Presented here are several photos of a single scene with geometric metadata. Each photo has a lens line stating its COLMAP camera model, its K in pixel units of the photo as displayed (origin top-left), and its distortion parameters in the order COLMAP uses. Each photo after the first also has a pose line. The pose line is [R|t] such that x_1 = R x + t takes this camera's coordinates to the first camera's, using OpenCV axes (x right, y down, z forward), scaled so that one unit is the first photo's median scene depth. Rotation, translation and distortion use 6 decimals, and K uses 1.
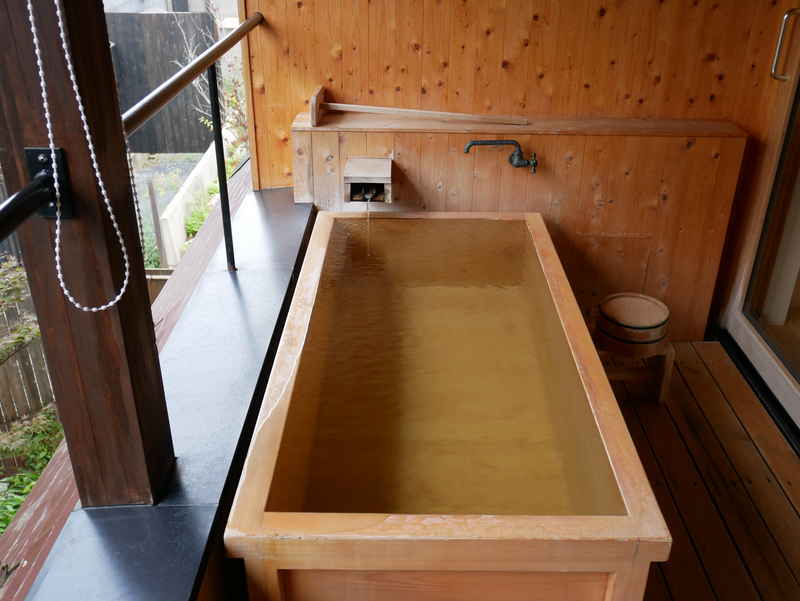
lens RADIAL K [[783.3, 0, 400.0], [0, 783.3, 300.5], [0, 0, 1]] dist [-0.008988, -0.010804]
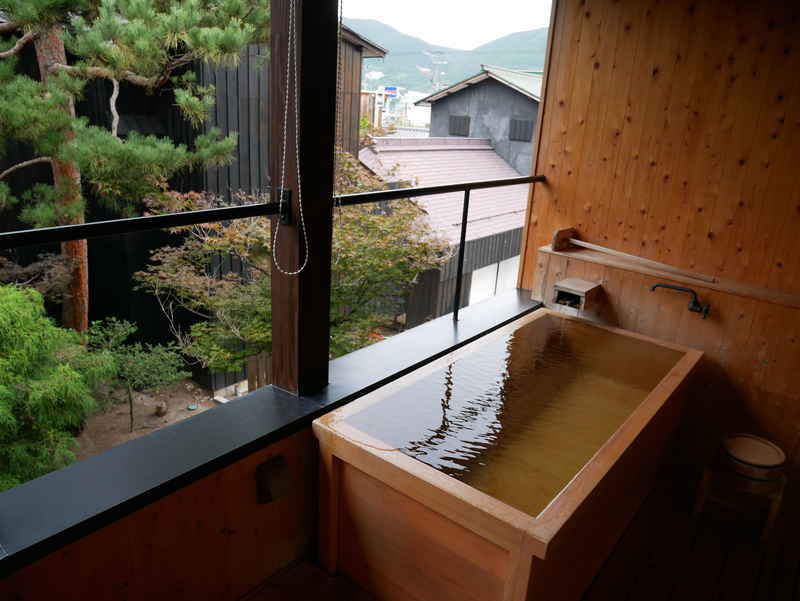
lens RADIAL K [[578.7, 0, 400.0], [0, 578.7, 300.5], [0, 0, 1]] dist [-0.045872, 0.001731]
pose [[0.784836, 0.237535, -0.572372, 0.299991], [-0.335673, 0.939340, -0.070447, 0.036740], [0.520919, 0.247420, 0.816962, -0.006691]]
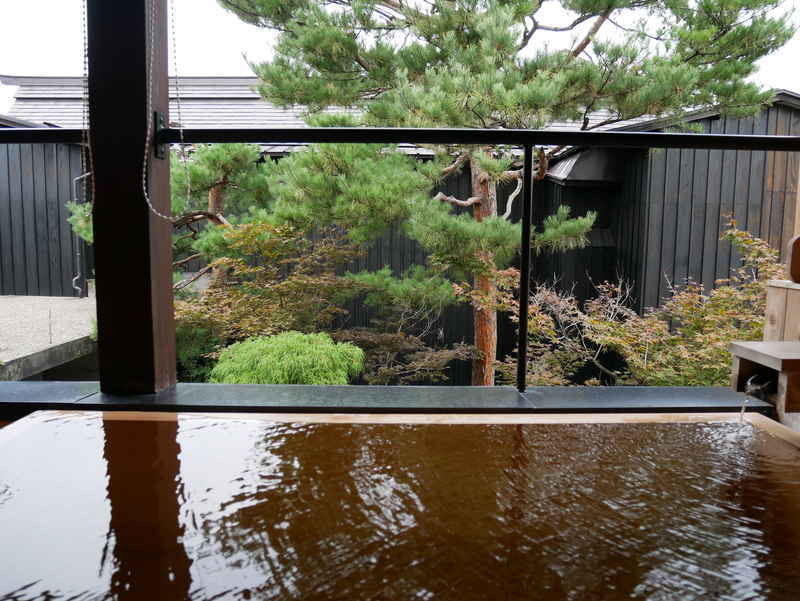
lens RADIAL K [[578.7, 0, 400.0], [0, 578.7, 300.5], [0, 0, 1]] dist [-0.045872, 0.001731]
pose [[0.021345, 0.106512, -0.994082, 0.331924], [-0.472477, 0.877345, 0.083859, -0.097103], [0.881085, 0.467891, 0.069051, 0.684617]]
